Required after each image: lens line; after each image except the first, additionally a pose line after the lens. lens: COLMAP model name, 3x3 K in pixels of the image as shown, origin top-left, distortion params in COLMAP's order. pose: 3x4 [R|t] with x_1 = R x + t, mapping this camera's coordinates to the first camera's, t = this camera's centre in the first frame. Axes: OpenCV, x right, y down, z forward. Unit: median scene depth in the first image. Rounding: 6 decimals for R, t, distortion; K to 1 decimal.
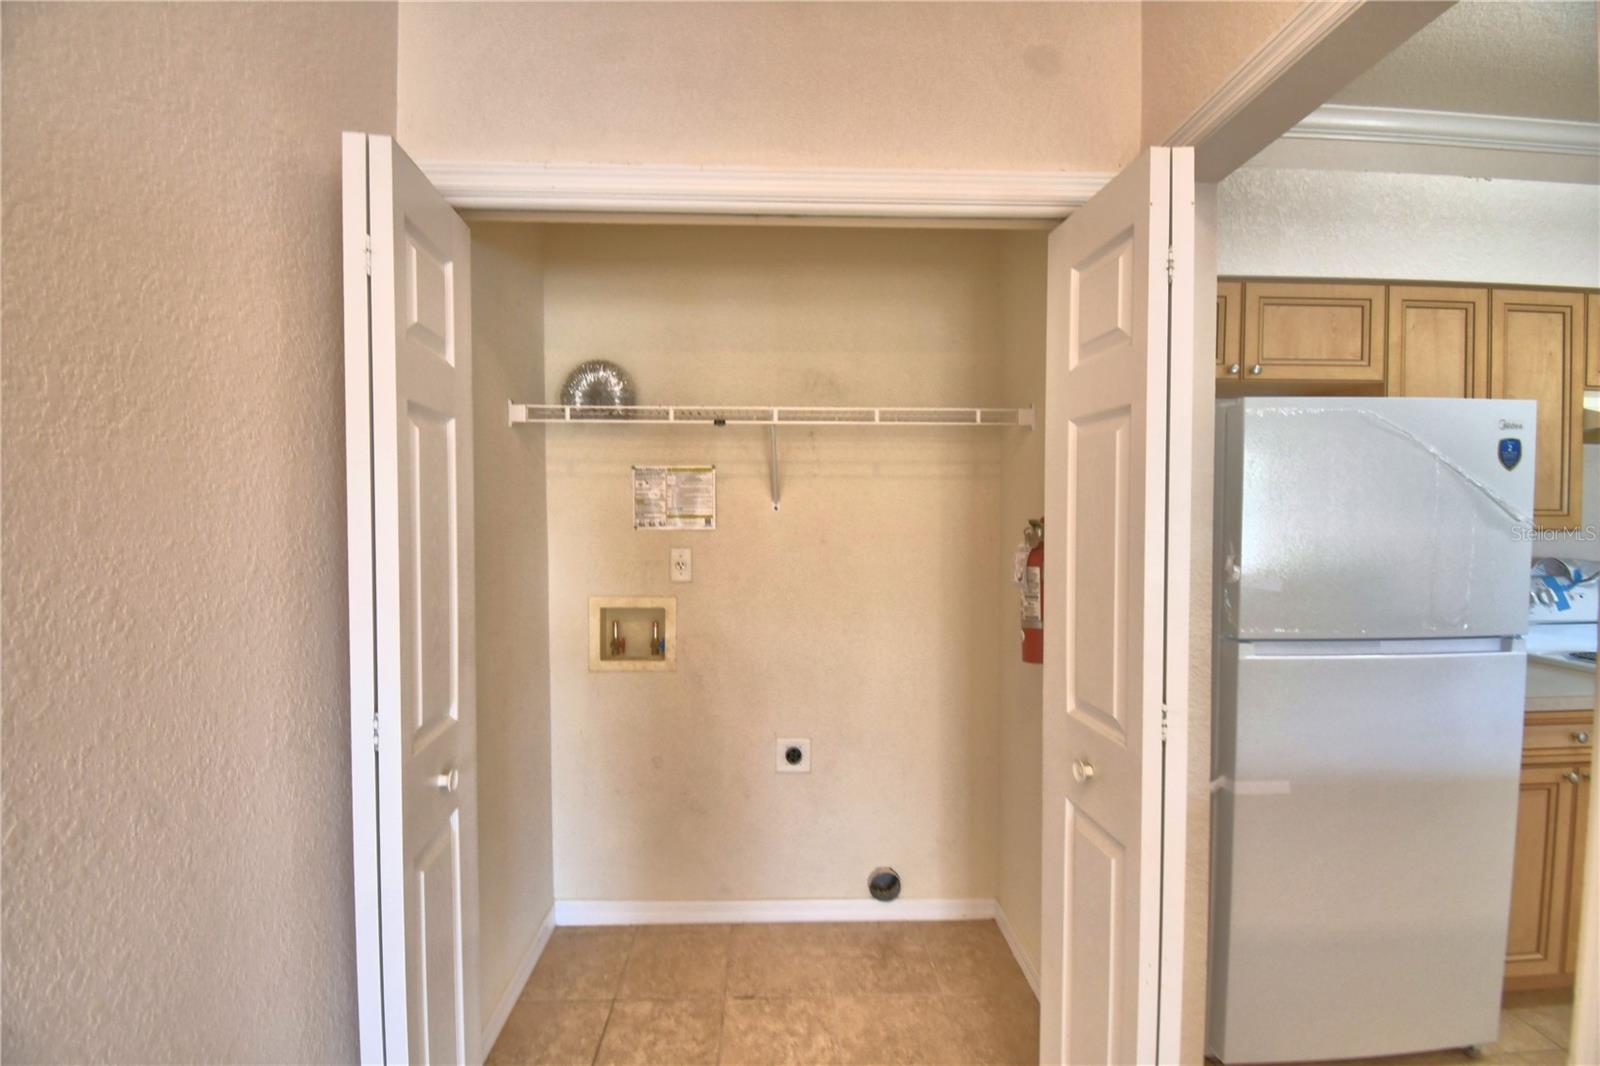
lens RADIAL K [[709.1, 0, 798.8], [0, 709.1, 532.3], [0, 0, 1]] dist [0.002253, -0.016401]
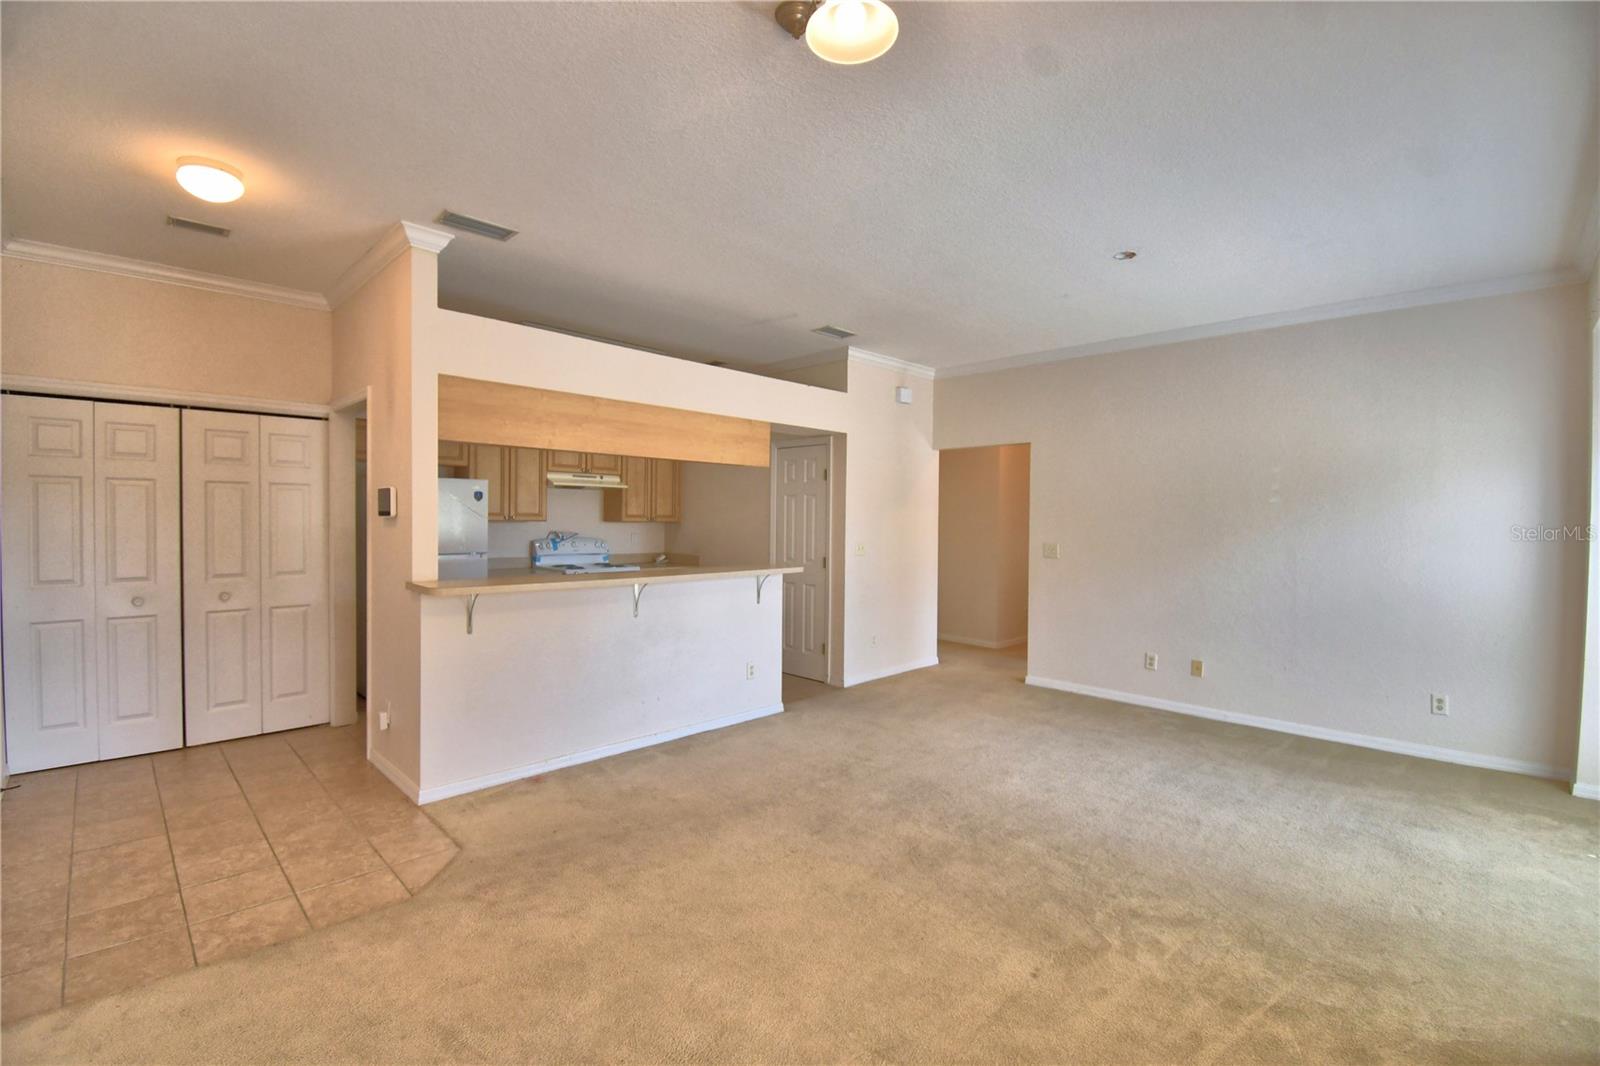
lens RADIAL K [[698.9, 0, 795.9], [0, 698.9, 530.9], [0, 0, 1]] dist [0.018100, -0.025426]
pose [[0.725725, -0.006334, 0.687955, -0.119529], [0.004261, 0.999980, 0.004711, 0.030977], [-0.687971, -0.000488, 0.725738, -1.869104]]
